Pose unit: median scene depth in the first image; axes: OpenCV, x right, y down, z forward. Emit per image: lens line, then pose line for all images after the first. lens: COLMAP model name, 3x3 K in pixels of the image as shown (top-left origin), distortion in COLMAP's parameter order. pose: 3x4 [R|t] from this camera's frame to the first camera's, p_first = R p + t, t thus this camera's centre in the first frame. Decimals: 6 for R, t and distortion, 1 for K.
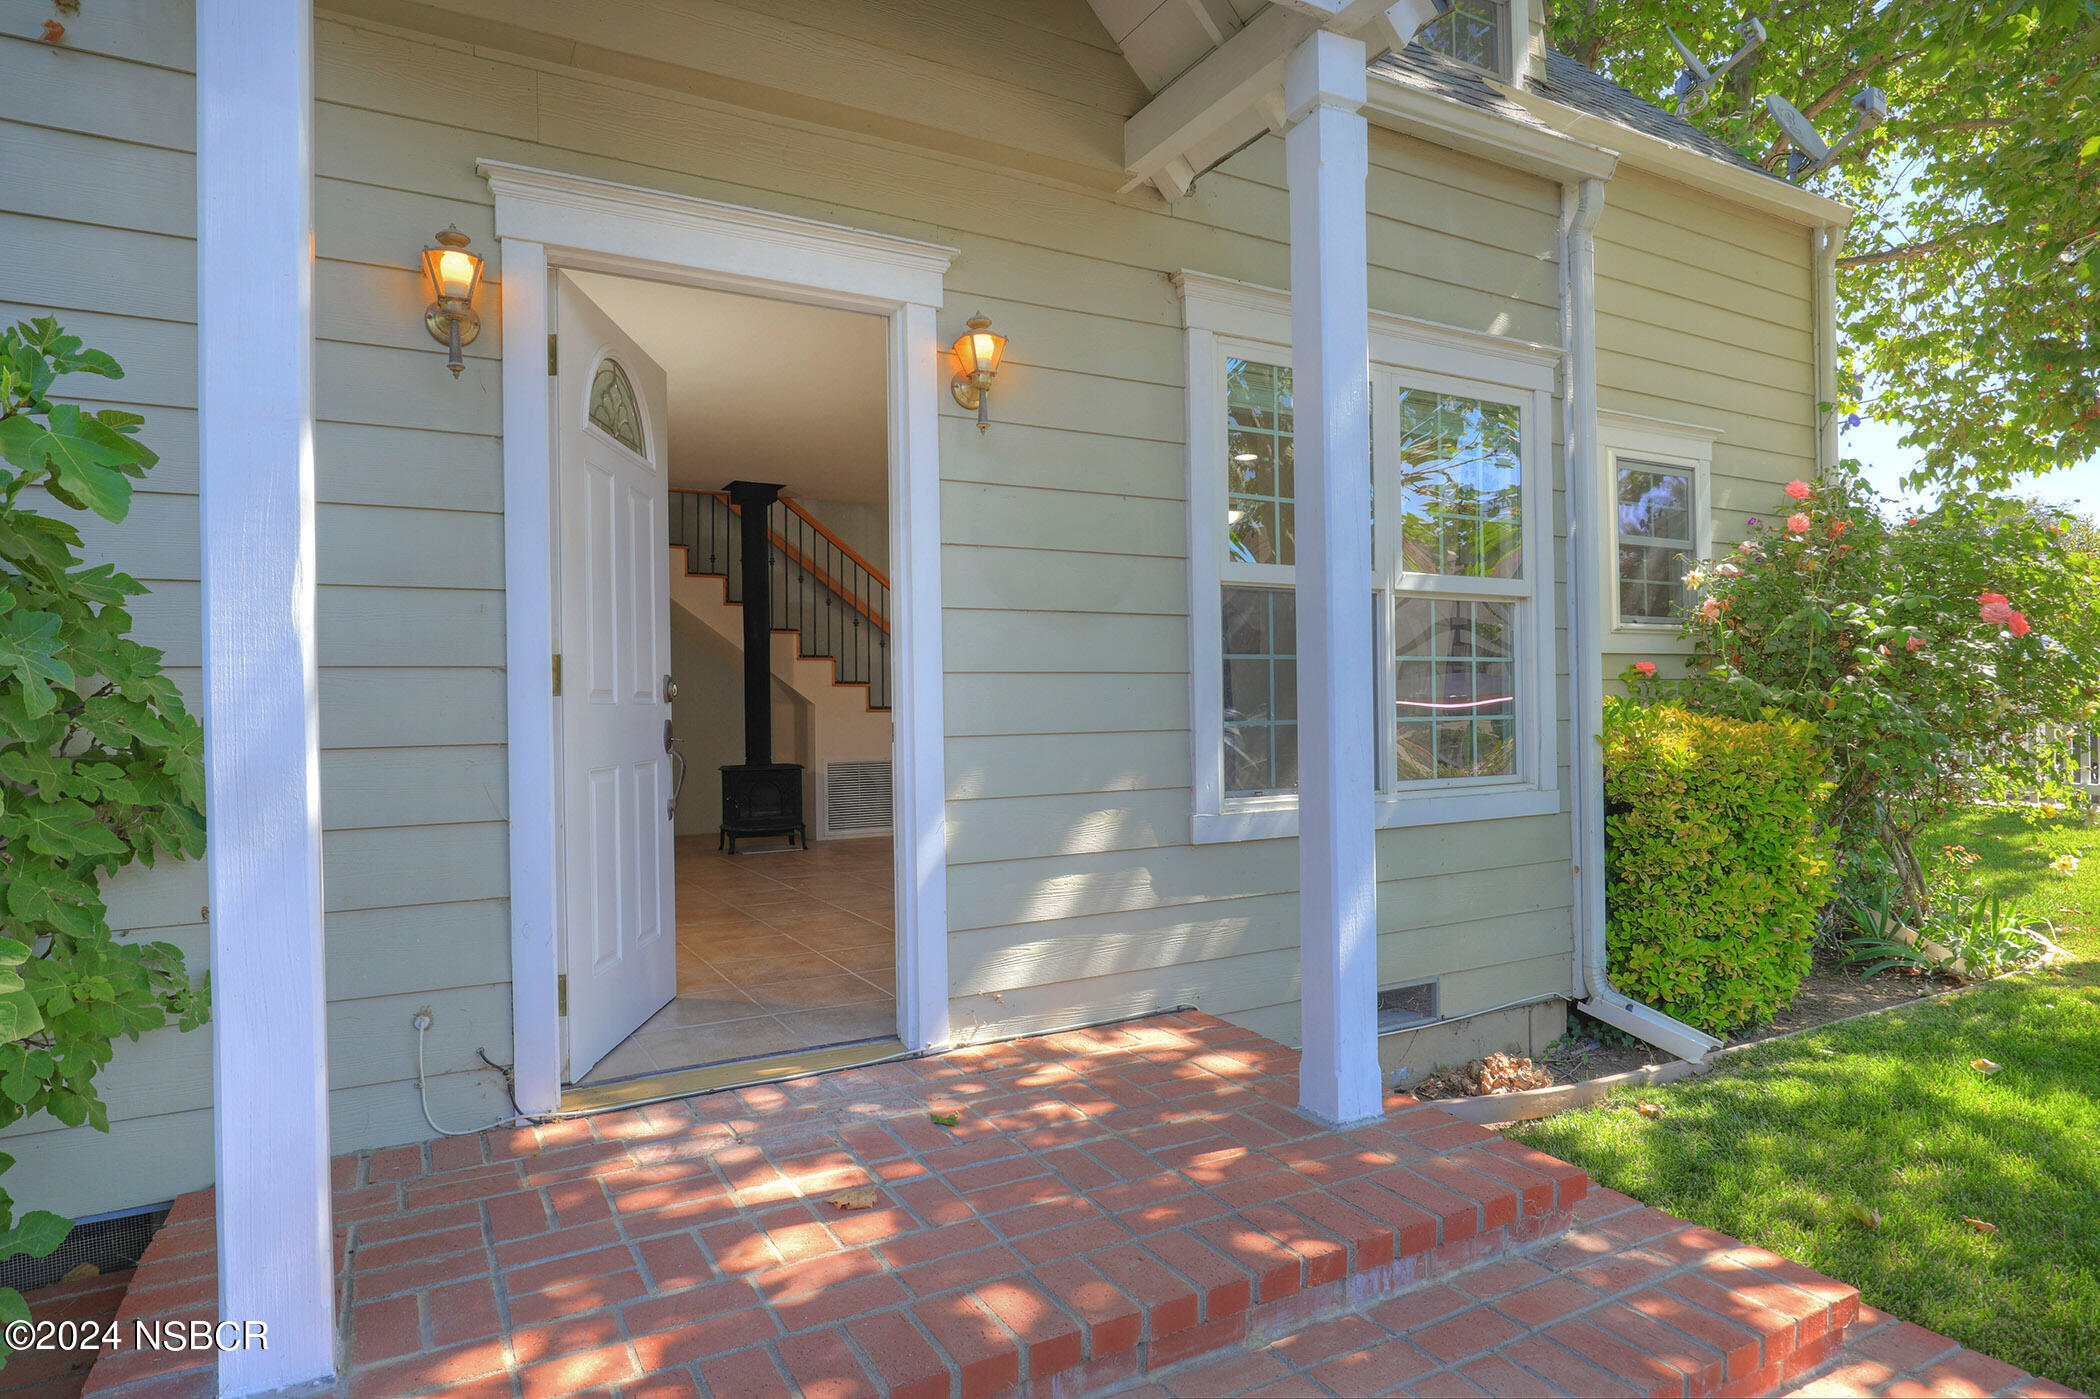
lens RADIAL K [[1173.9, 0, 1049.3], [0, 1173.9, 708.4], [0, 0, 1]] dist [-0.010751, 0.000410]
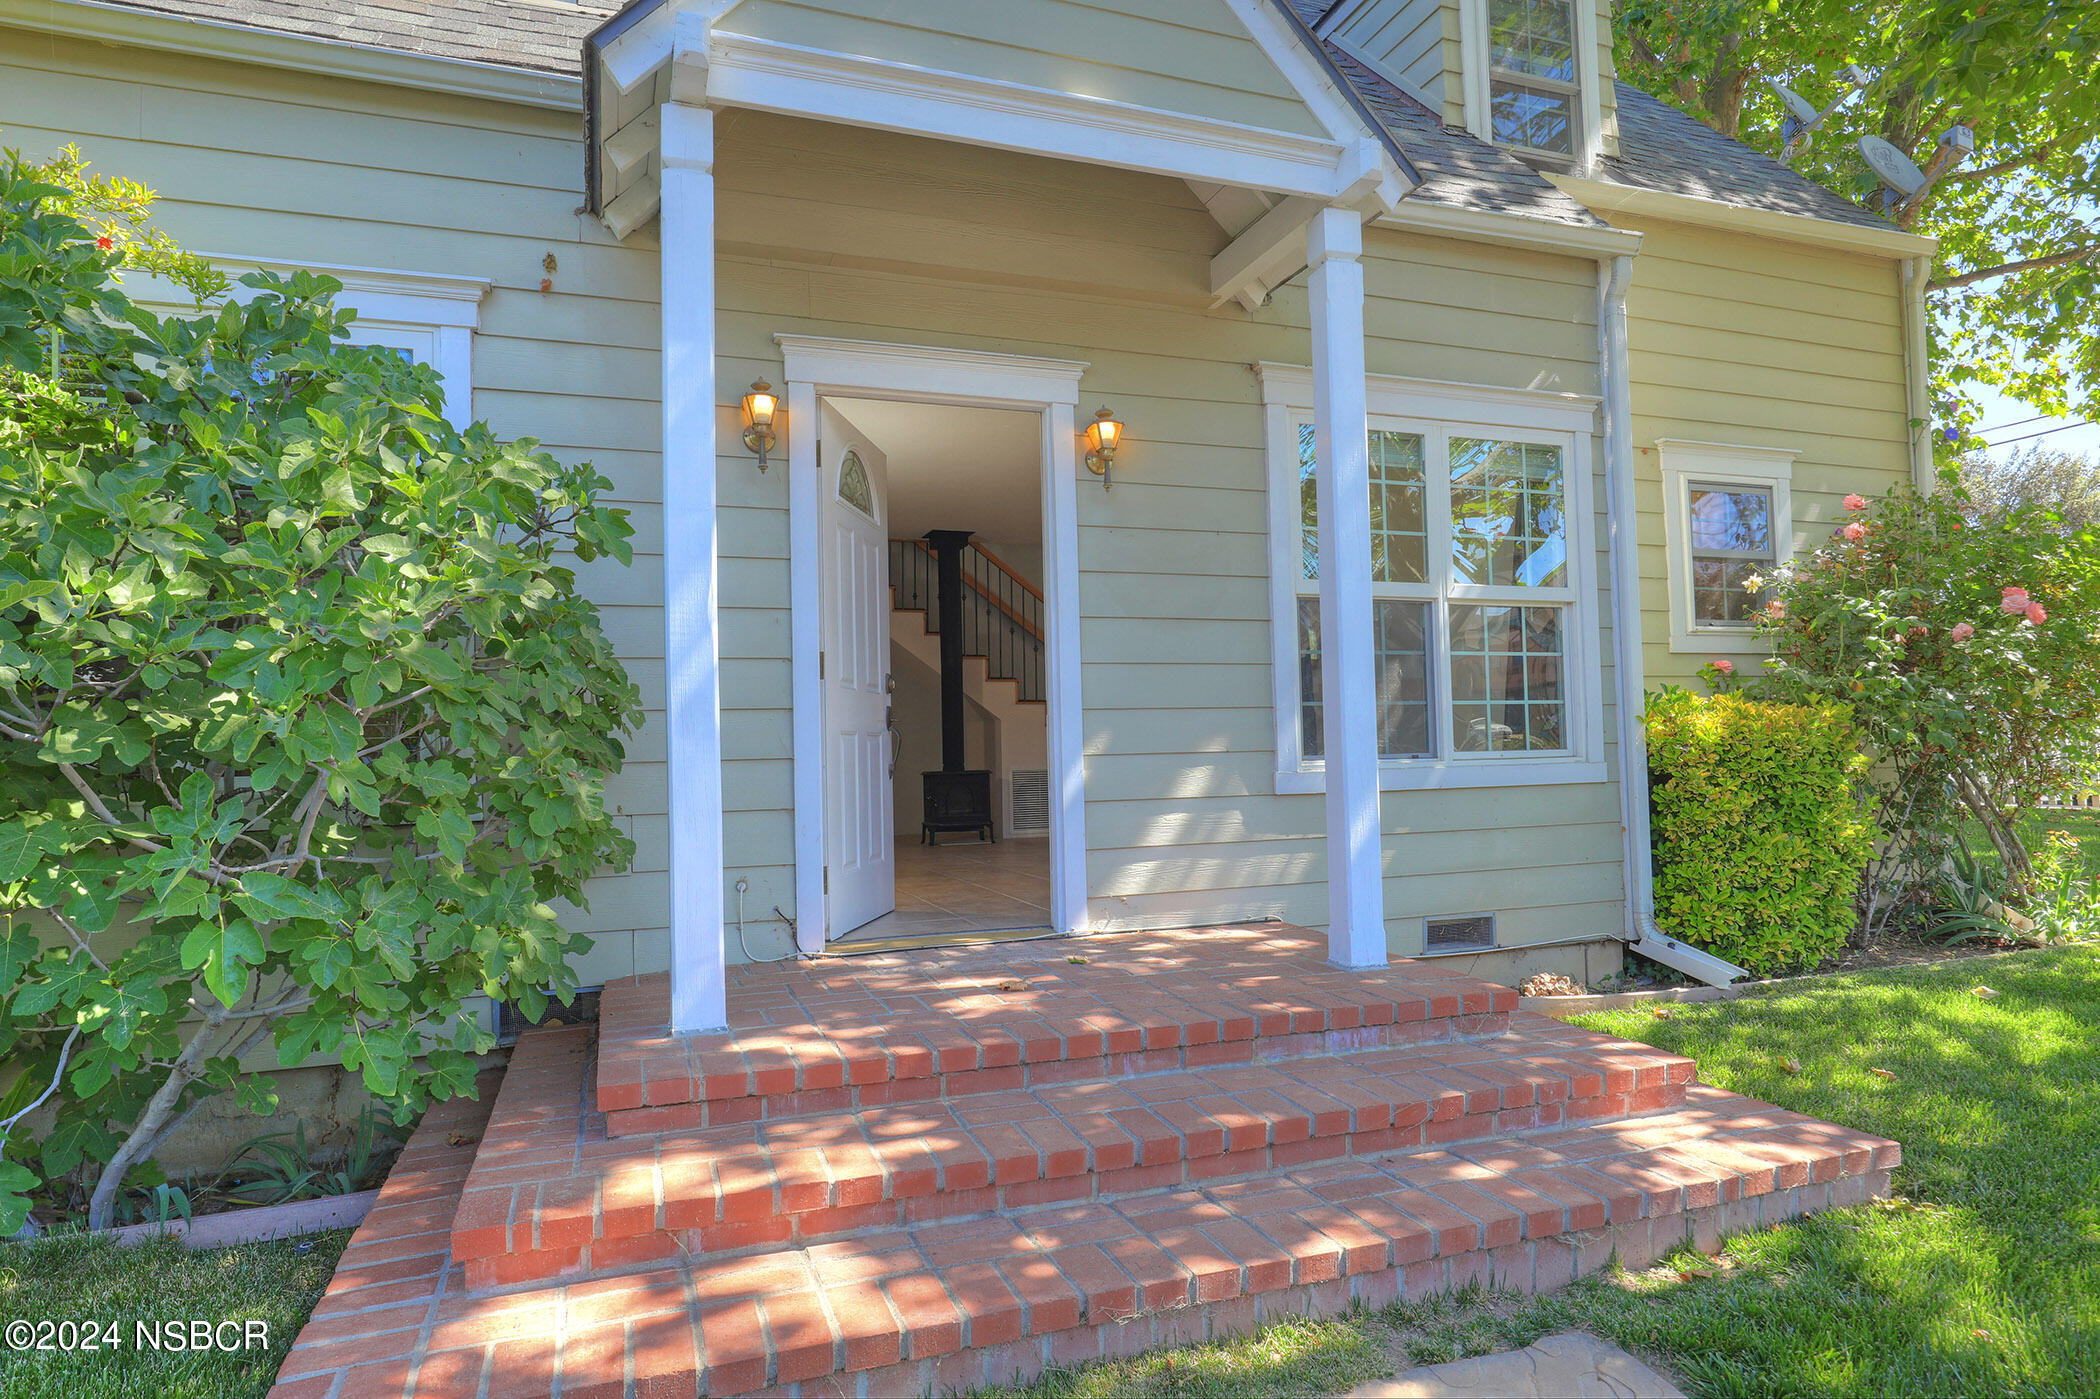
lens RADIAL K [[1205.2, 0, 1048.6], [0, 1205.2, 708.6], [0, 0, 1]] dist [-0.005883, 0.001582]
pose [[0.986415, -0.014277, -0.163650, 0.093236], [0.008315, 0.999278, -0.037059, 0.067622], [0.164061, 0.035195, 0.985822, -0.369092]]
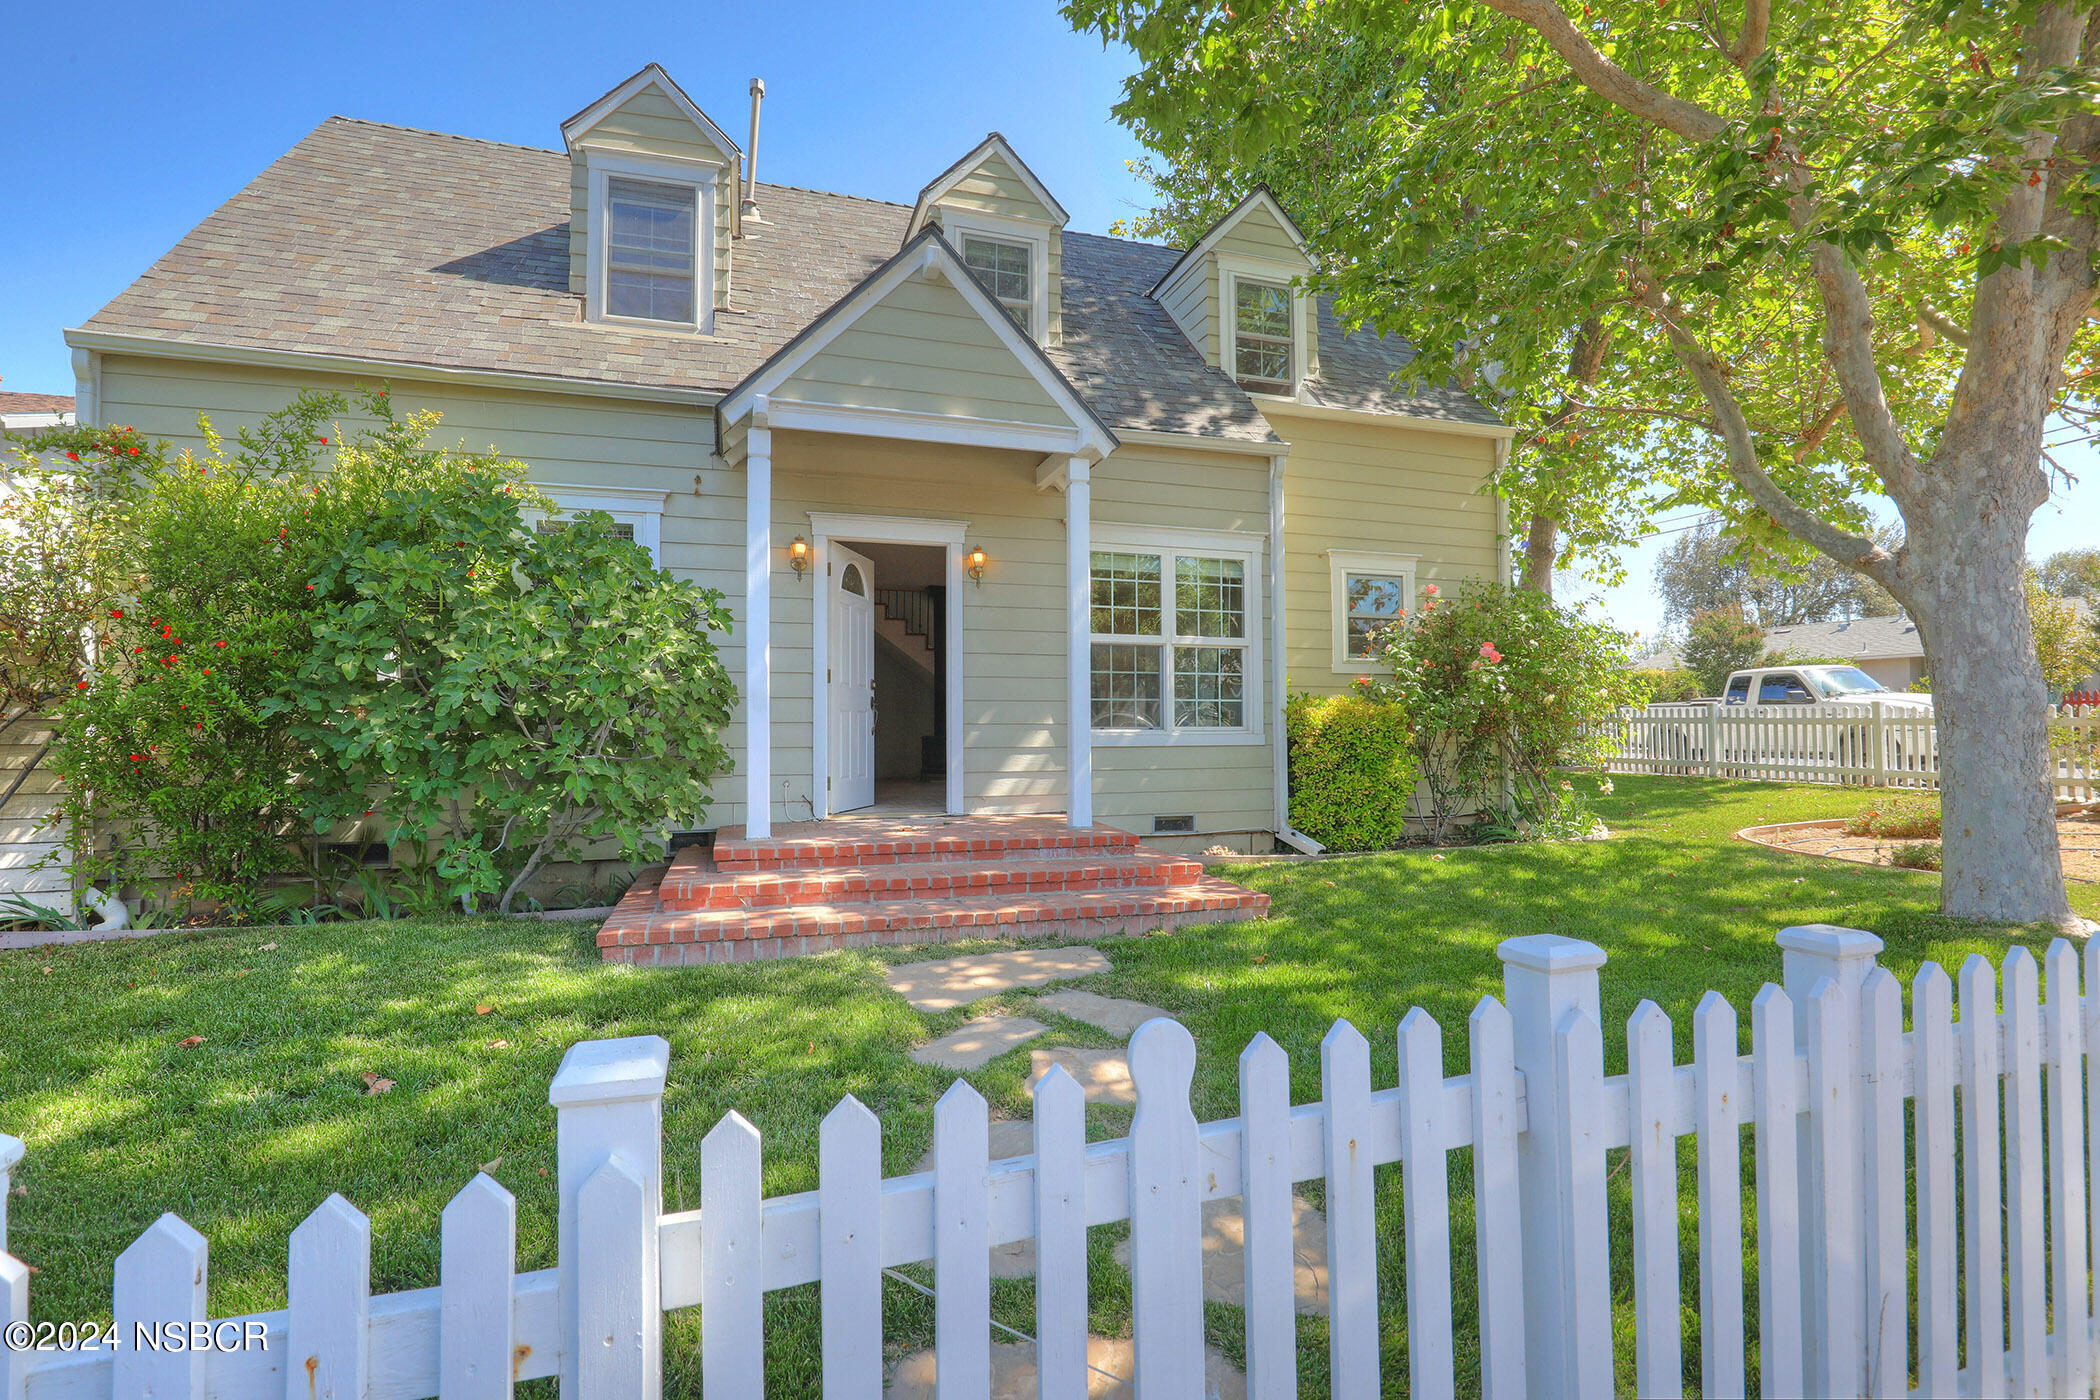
lens RADIAL K [[975.2, 0, 1058.7], [0, 975.2, 712.6], [0, 0, 1]] dist [-0.030970, 0.005506]
pose [[0.981432, 0.007566, -0.191659, 0.495193], [-0.011407, 0.999755, -0.018947, 0.082300], [0.191469, 0.020781, 0.981279, -1.035964]]
